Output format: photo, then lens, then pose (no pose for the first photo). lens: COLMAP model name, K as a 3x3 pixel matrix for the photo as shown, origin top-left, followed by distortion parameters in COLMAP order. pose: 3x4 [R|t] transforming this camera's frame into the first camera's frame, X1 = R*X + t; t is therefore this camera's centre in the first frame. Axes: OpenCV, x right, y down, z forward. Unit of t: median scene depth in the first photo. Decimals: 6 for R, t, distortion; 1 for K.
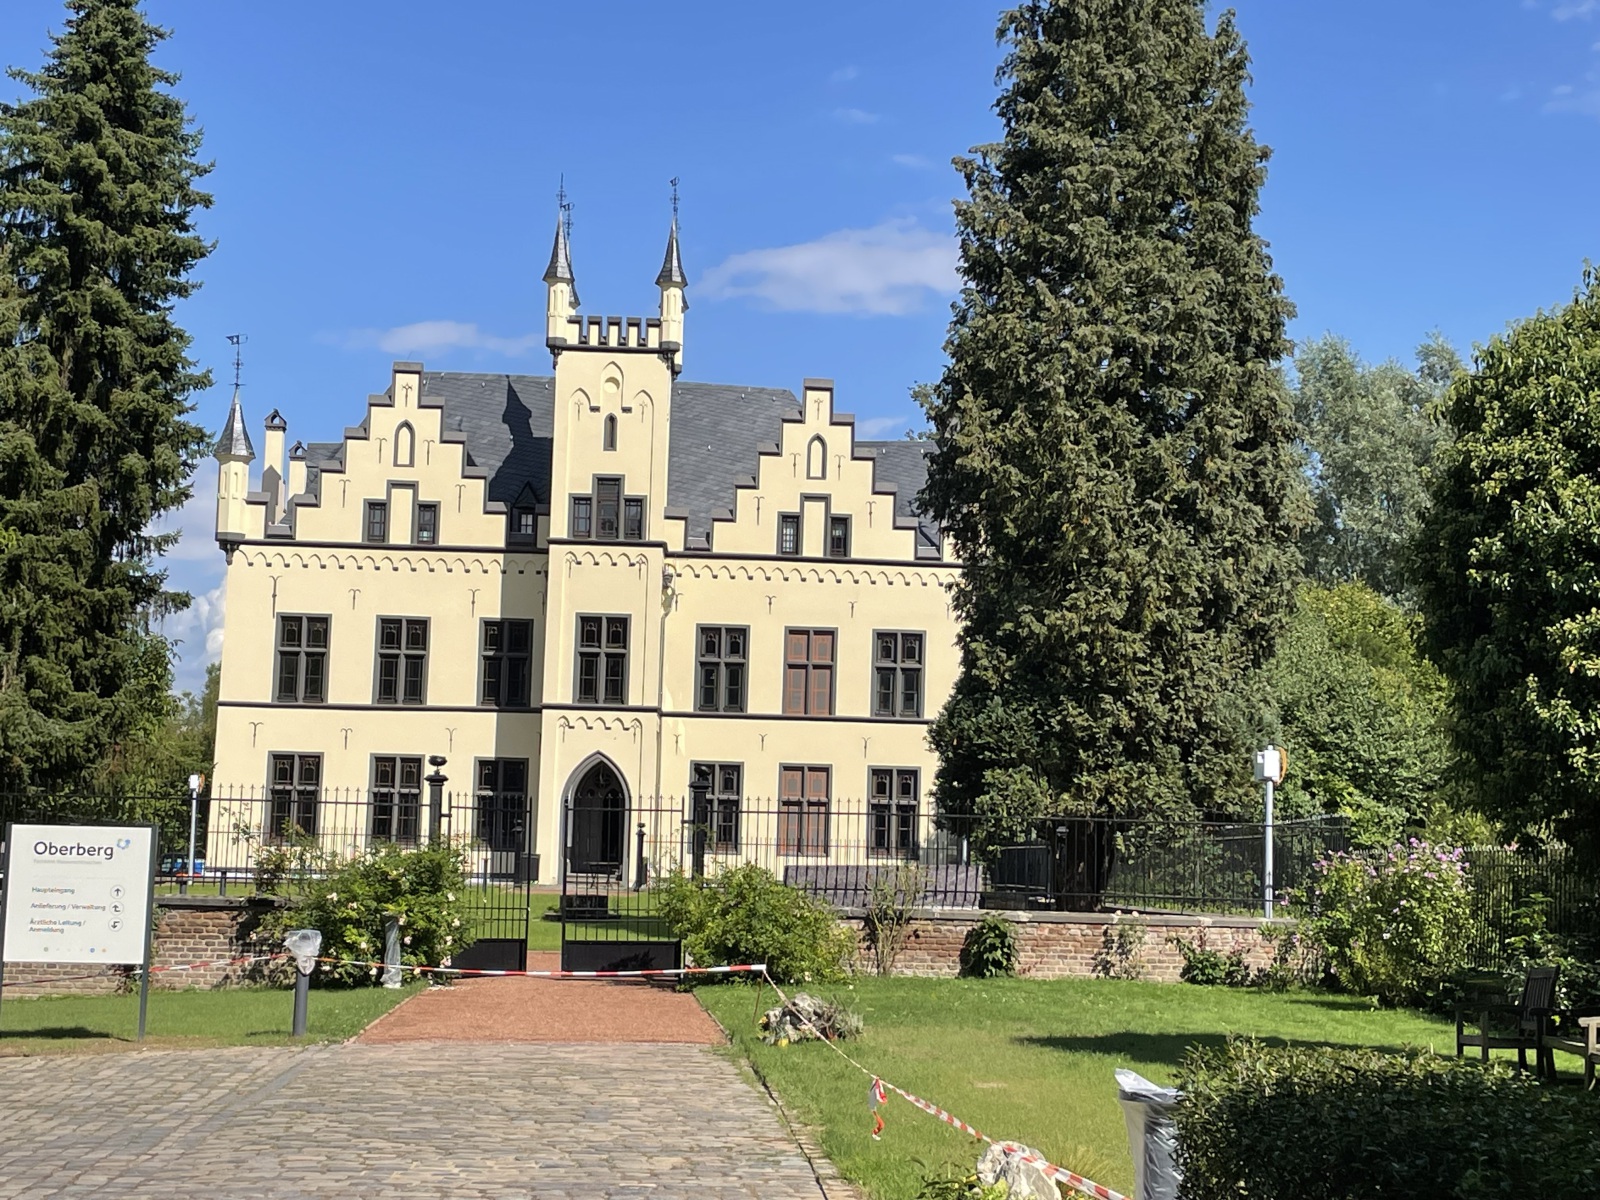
lens RADIAL K [[2524.7, 0, 810.2], [0, 2524.7, 595.9], [0, 0, 1]] dist [0.062437, 0.000000]
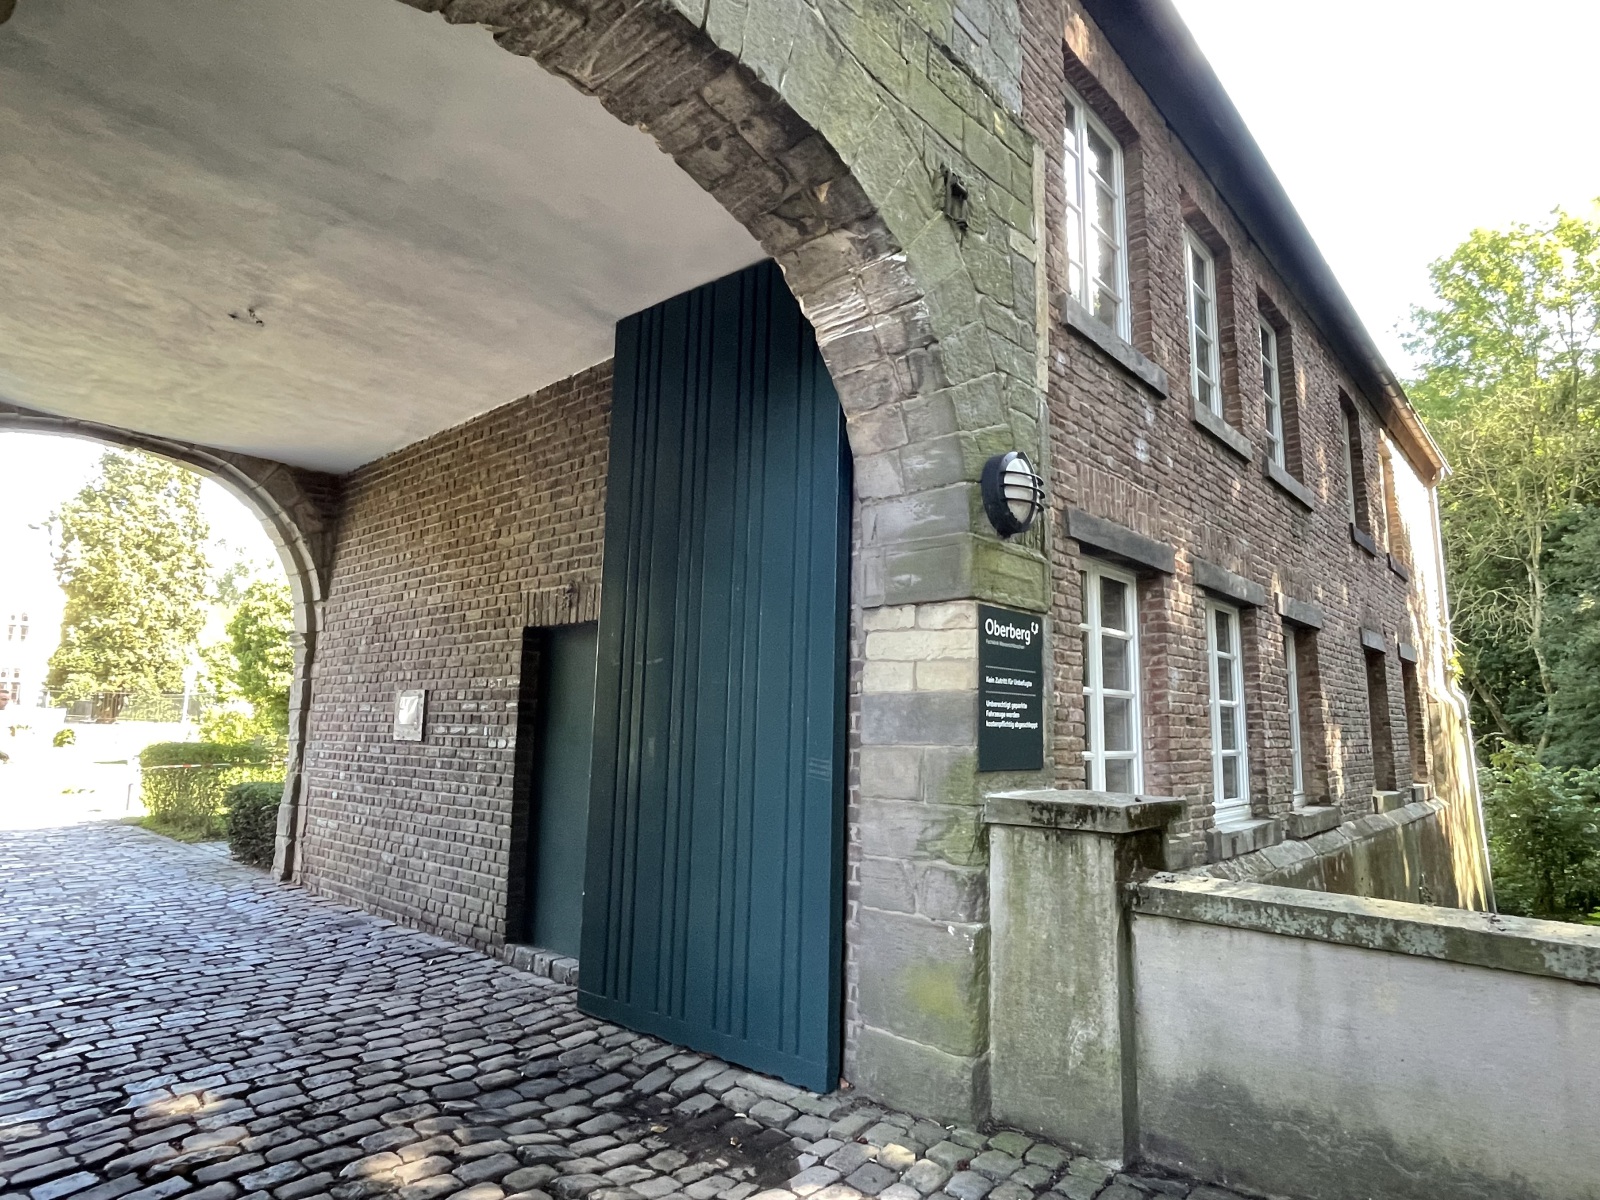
lens RADIAL K [[906.8, 0, 800.7], [0, 906.8, 601.1], [0, 0, 1]] dist [-0.002456, -0.000017]
pose [[0.723298, 0.083202, 0.685505, -0.037227], [-0.075575, 0.996289, -0.041182, -0.030210], [-0.686388, -0.022020, 0.726902, -0.268221]]
